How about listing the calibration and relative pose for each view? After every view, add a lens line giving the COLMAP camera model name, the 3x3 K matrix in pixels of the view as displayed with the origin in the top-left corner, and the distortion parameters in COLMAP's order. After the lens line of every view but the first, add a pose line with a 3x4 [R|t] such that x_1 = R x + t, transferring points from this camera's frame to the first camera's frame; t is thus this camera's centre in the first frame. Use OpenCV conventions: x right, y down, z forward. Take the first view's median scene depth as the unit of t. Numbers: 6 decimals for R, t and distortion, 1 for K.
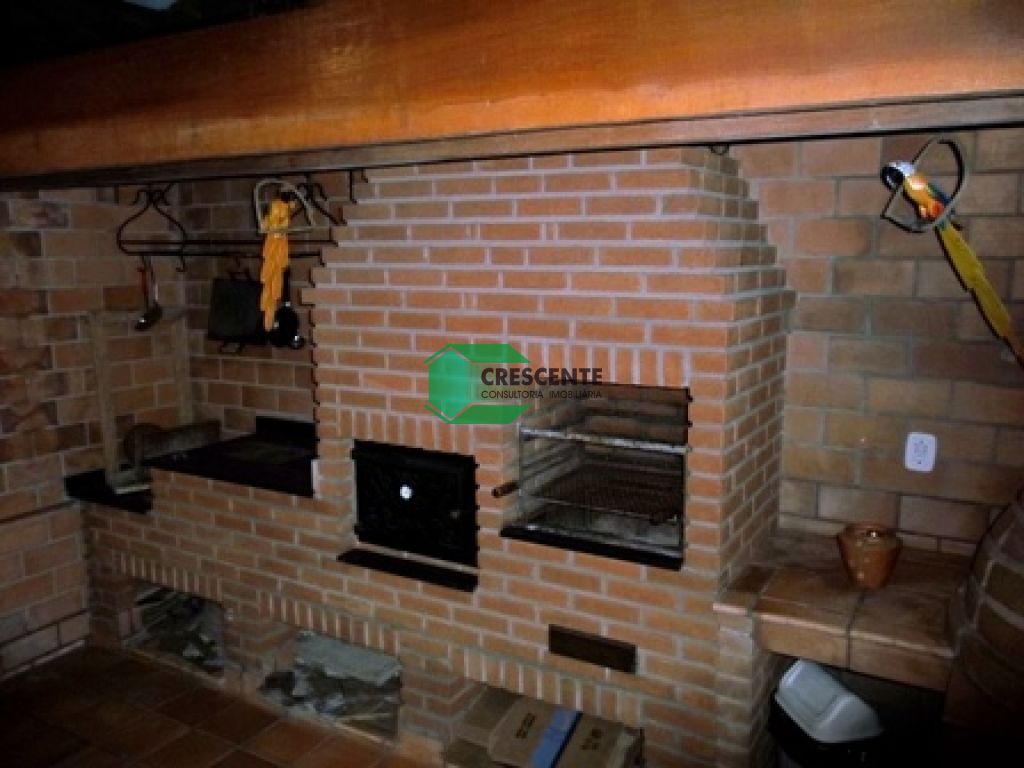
lens RADIAL K [[840.9, 0, 512.0], [0, 840.9, 384.0], [0, 0, 1]] dist [0.007111, -0.004271]
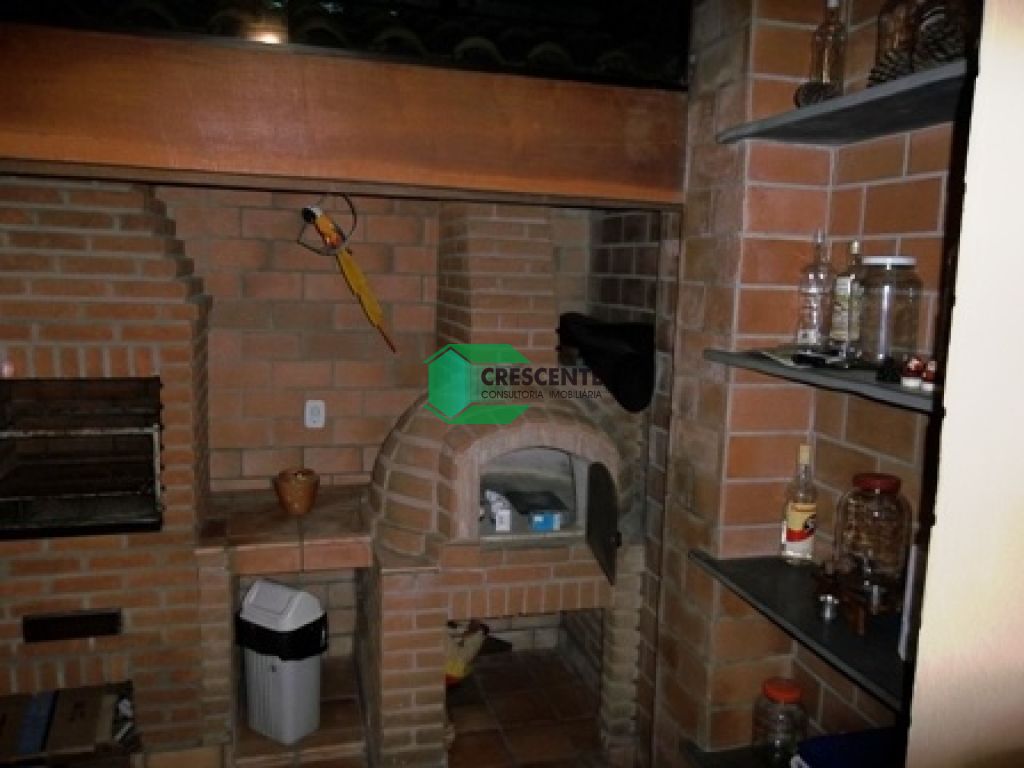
lens RADIAL K [[840.9, 0, 512.0], [0, 840.9, 384.0], [0, 0, 1]] dist [0.007111, -0.004271]
pose [[0.688265, -0.079196, 0.721123, -0.295969], [0.083283, 0.996077, 0.029904, 0.020678], [-0.720663, 0.039475, 0.692161, -0.185016]]
